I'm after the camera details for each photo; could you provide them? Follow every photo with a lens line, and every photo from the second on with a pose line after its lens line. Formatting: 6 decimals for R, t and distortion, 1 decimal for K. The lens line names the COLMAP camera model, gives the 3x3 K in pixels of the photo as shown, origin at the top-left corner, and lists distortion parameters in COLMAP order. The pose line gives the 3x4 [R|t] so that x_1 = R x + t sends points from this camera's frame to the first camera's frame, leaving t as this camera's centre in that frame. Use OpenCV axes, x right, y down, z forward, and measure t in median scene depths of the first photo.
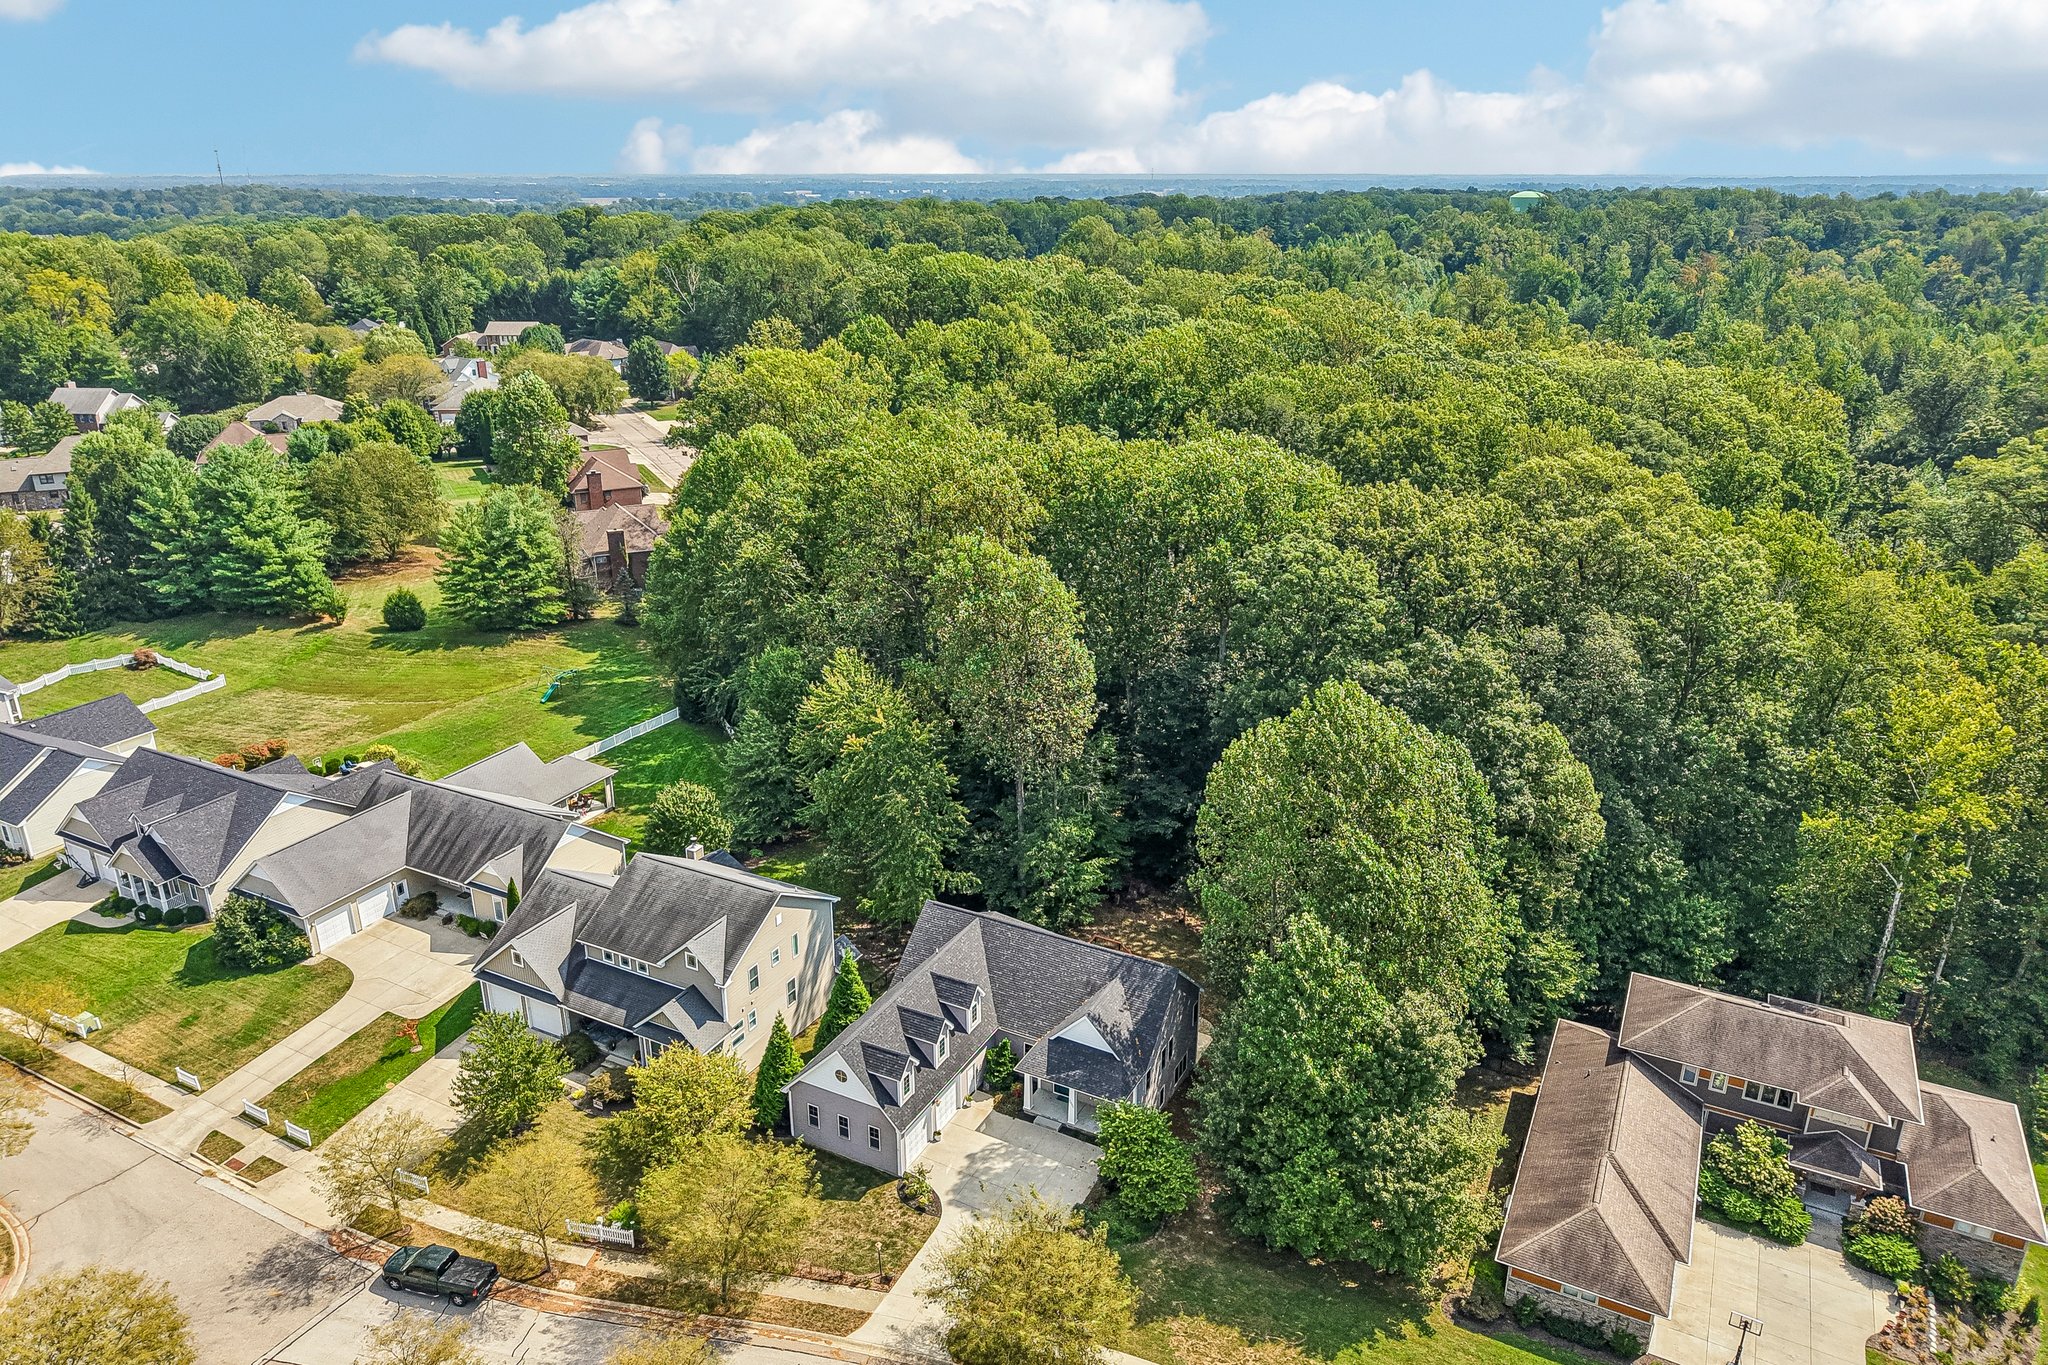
lens RADIAL K [[1353.3, 0, 1010.6], [0, 1353.3, 679.8], [0, 0, 1]] dist [0.062717, -0.063886]
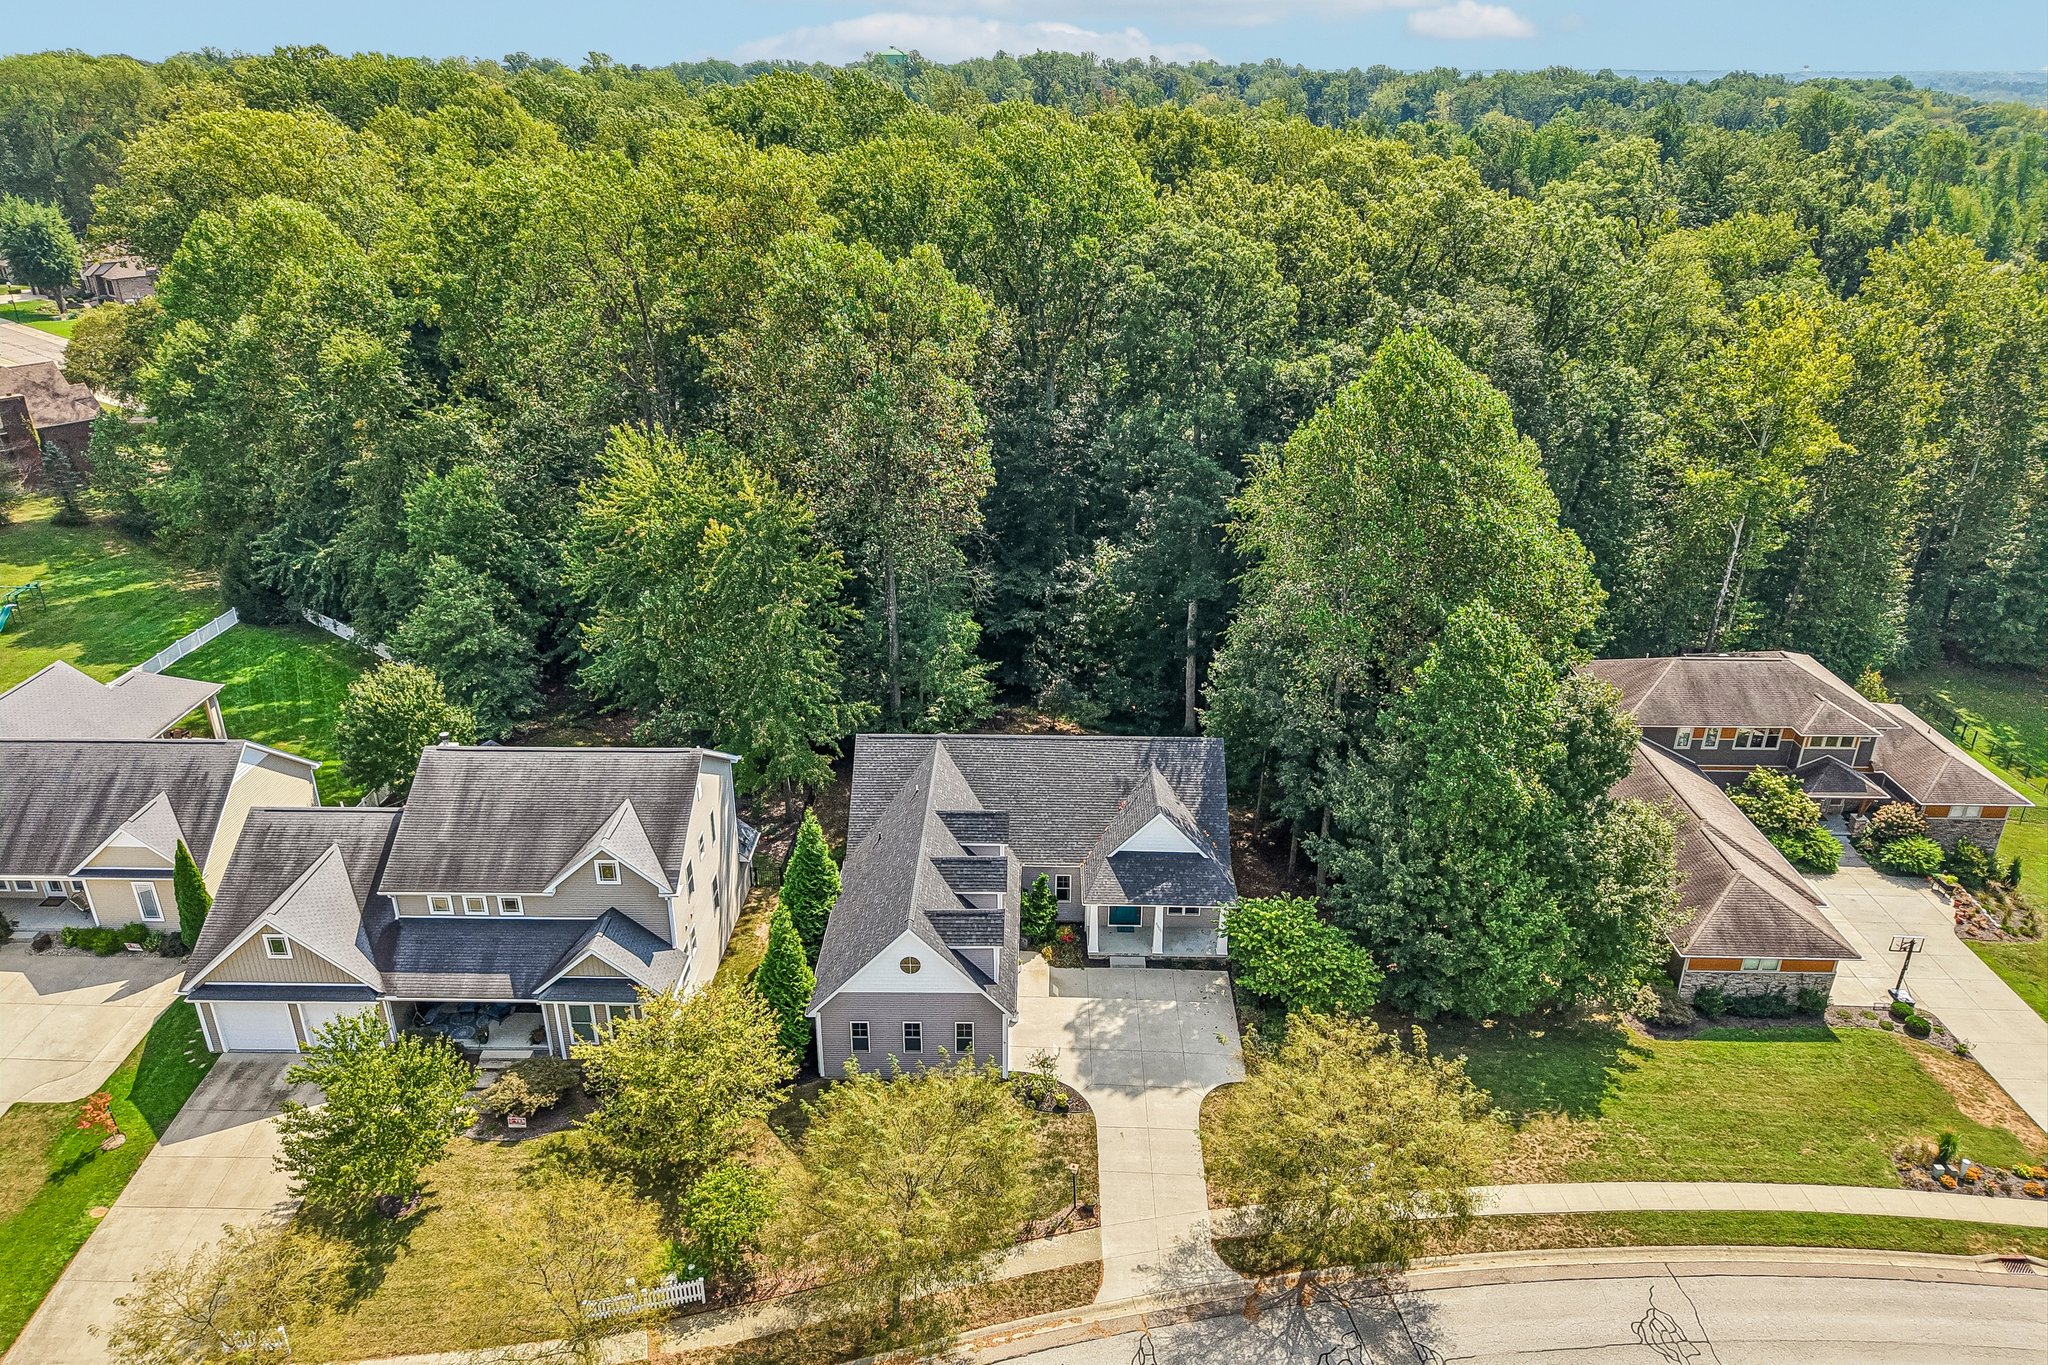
lens RADIAL K [[1363.3, 0, 1017.1], [0, 1363.3, 647.7], [0, 0, 1]] dist [0.067705, -0.060183]
pose [[0.893756, -0.171702, 0.414390, -0.310726], [0.153351, 0.985133, 0.077441, 0.079149], [-0.421526, -0.005666, 0.906799, 0.317588]]
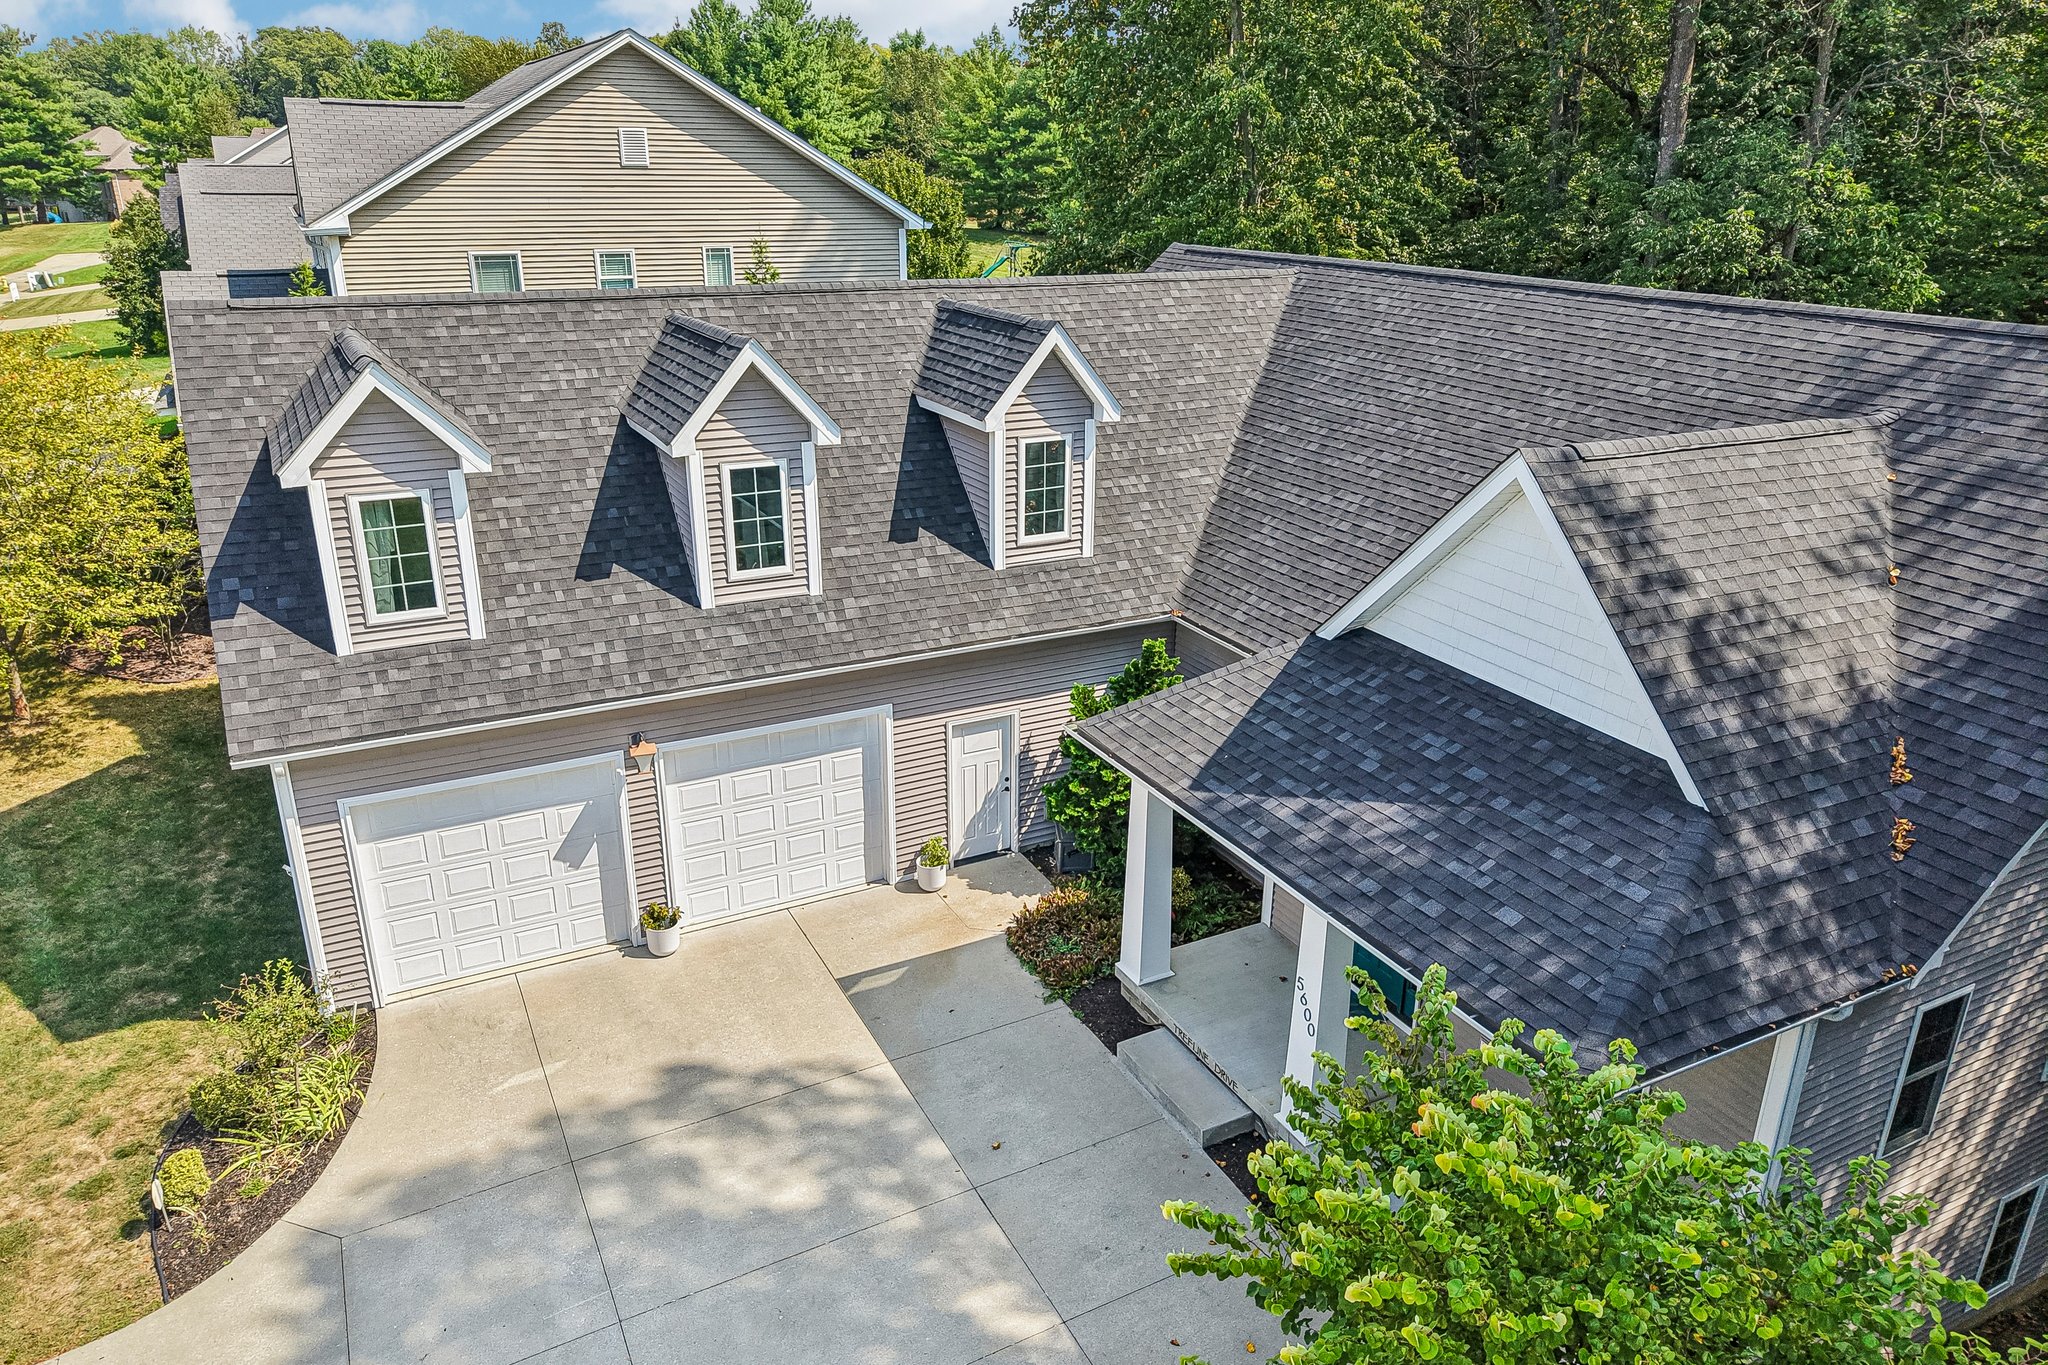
lens RADIAL K [[1377.0, 0, 1009.6], [0, 1377.0, 680.8], [0, 0, 1]] dist [0.033411, -0.035123]
pose [[0.818583, 0.212634, -0.533581, 0.090270], [-0.208683, 0.975573, 0.068622, 0.261188], [0.535139, 0.055177, 0.842960, 0.815165]]
